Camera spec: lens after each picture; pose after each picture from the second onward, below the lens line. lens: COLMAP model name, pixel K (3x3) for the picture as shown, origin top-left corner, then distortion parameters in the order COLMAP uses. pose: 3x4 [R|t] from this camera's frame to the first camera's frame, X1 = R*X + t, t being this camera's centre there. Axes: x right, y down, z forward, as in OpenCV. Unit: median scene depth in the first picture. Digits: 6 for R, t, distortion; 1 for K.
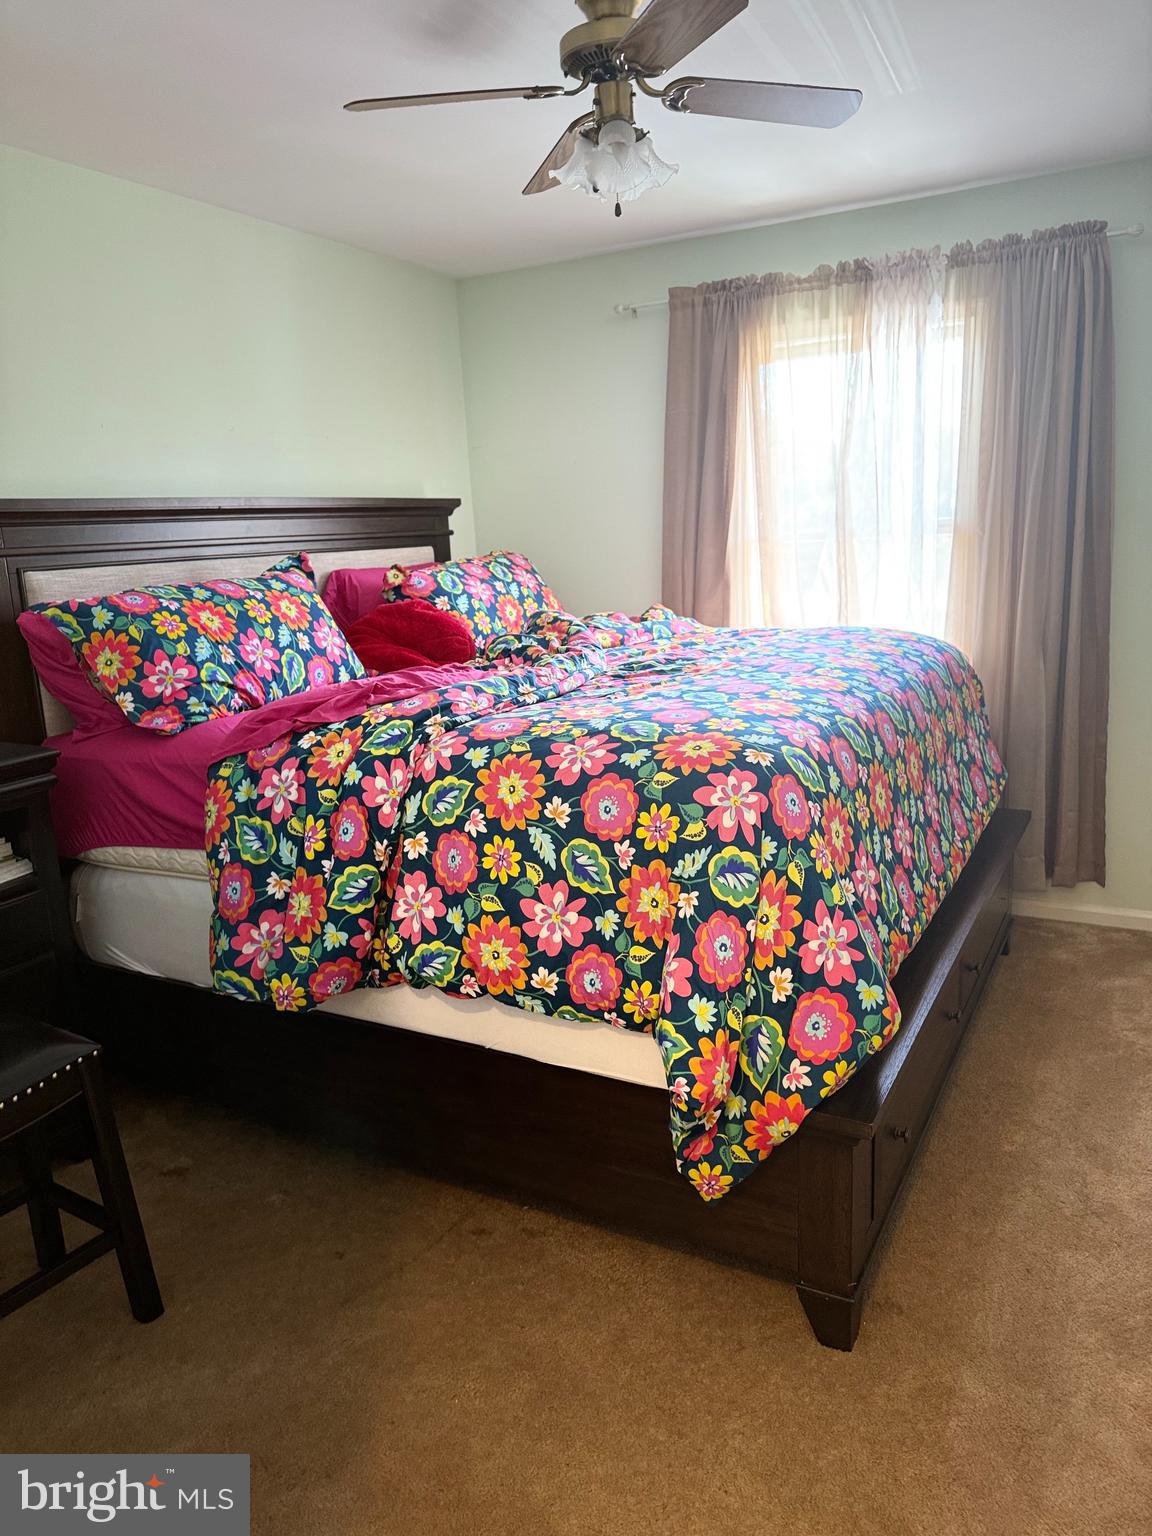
lens RADIAL K [[1084.6, 0, 568.4], [0, 1084.6, 775.2], [0, 0, 1]] dist [0.146540, -0.235171]
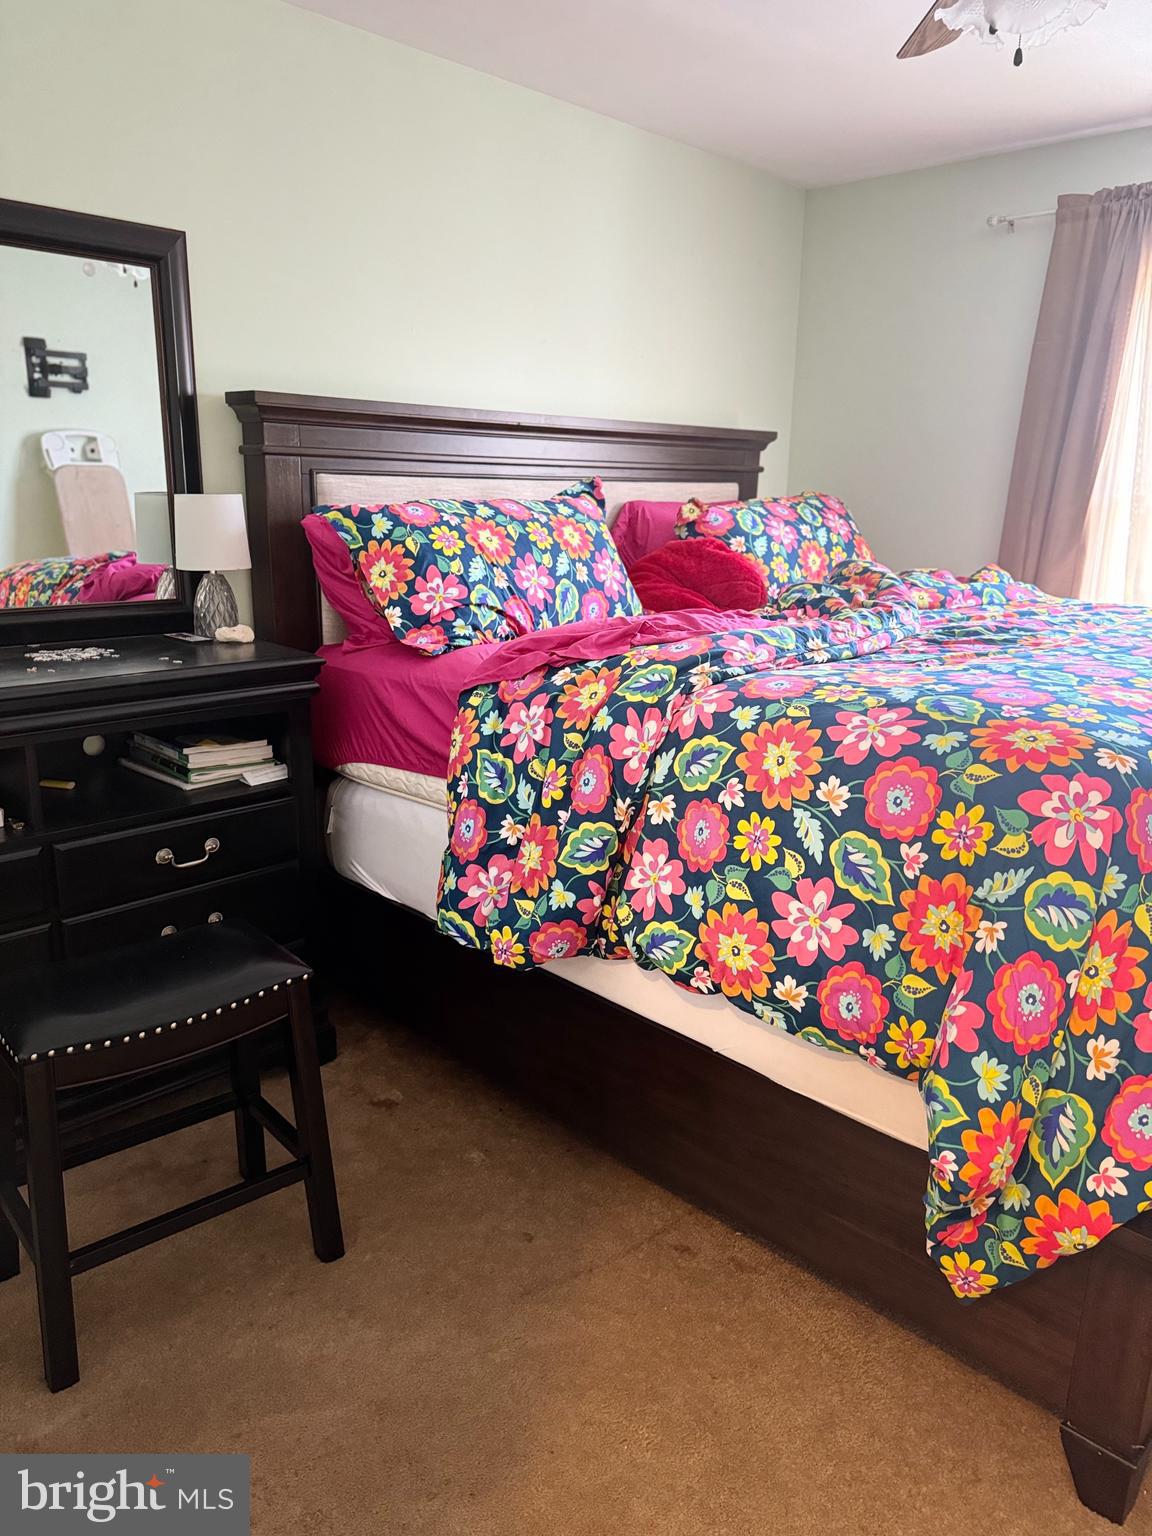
lens RADIAL K [[1084.6, 0, 568.4], [0, 1084.6, 775.2], [0, 0, 1]] dist [0.146540, -0.235171]
pose [[0.959251, 0.135364, -0.248019, 0.000709], [-0.125361, 0.990543, 0.055768, -0.001861], [0.253222, -0.022403, 0.967149, 0.137690]]
